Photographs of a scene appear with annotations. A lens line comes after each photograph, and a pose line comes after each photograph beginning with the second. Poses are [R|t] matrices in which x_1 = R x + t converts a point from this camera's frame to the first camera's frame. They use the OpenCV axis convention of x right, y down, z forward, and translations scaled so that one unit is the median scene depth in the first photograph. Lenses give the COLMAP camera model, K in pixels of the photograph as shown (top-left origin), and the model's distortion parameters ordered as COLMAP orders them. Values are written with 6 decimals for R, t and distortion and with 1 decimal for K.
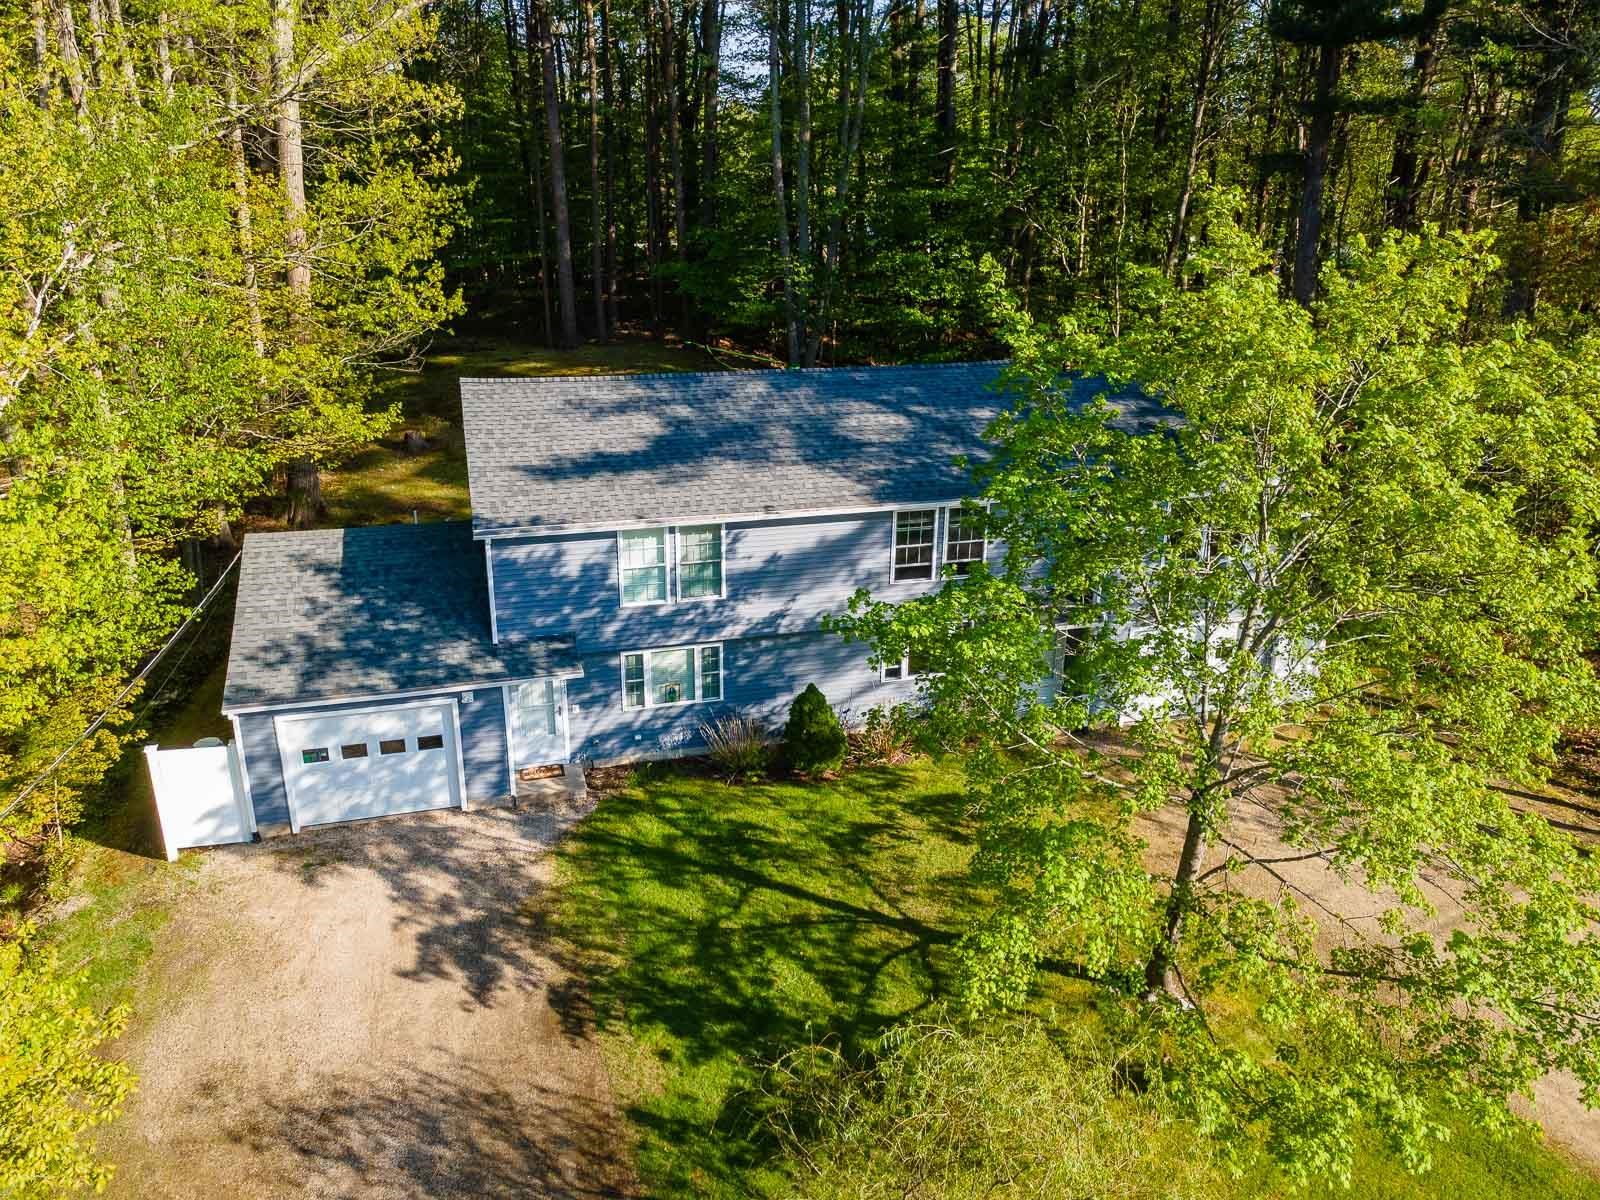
lens RADIAL K [[1210.3, 0, 827.1], [0, 1210.3, 518.3], [0, 0, 1]] dist [-0.000771, 0.007072]
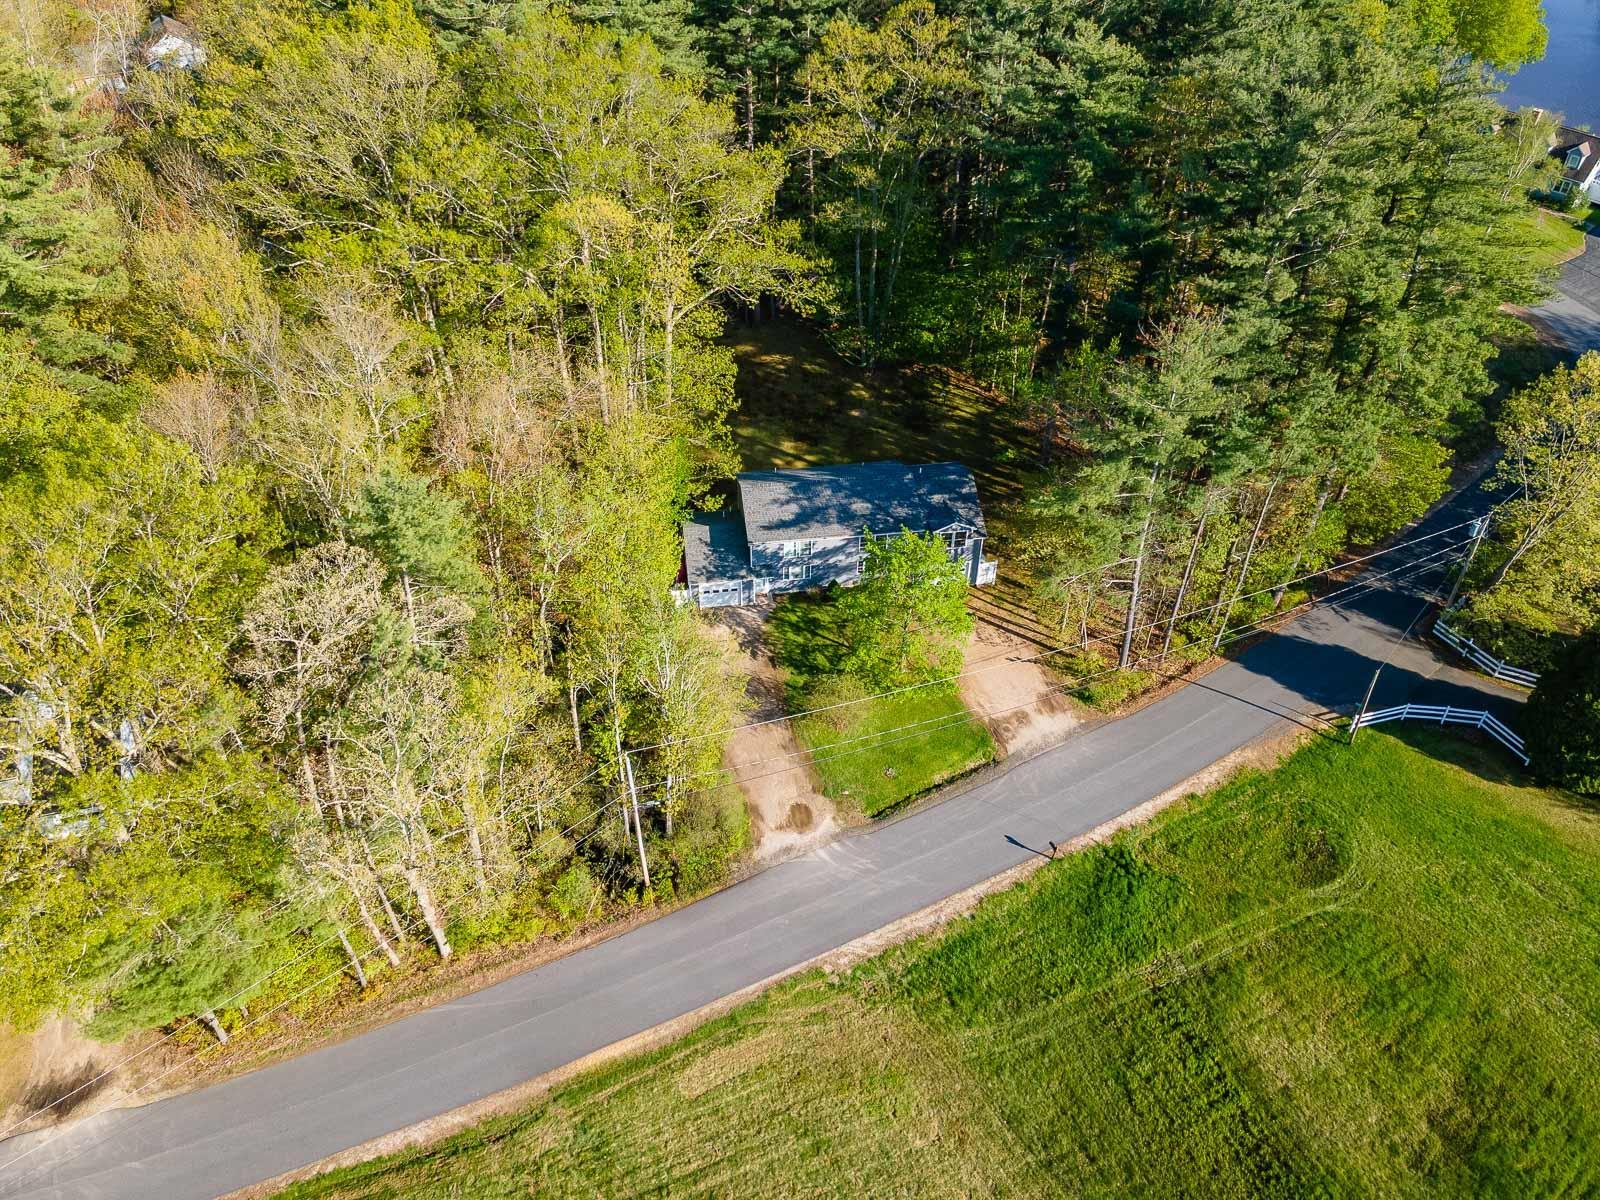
lens RADIAL K [[1207.4, 0, 800.0], [0, 1207.4, 600.0], [0, 0, 1]] dist [-0.012473, 0.045831]
pose [[0.991634, 0.100524, -0.080971, 0.192982], [-0.064521, 0.929330, 0.363570, -1.199300], [0.111796, -0.355304, 0.928041, -2.552078]]
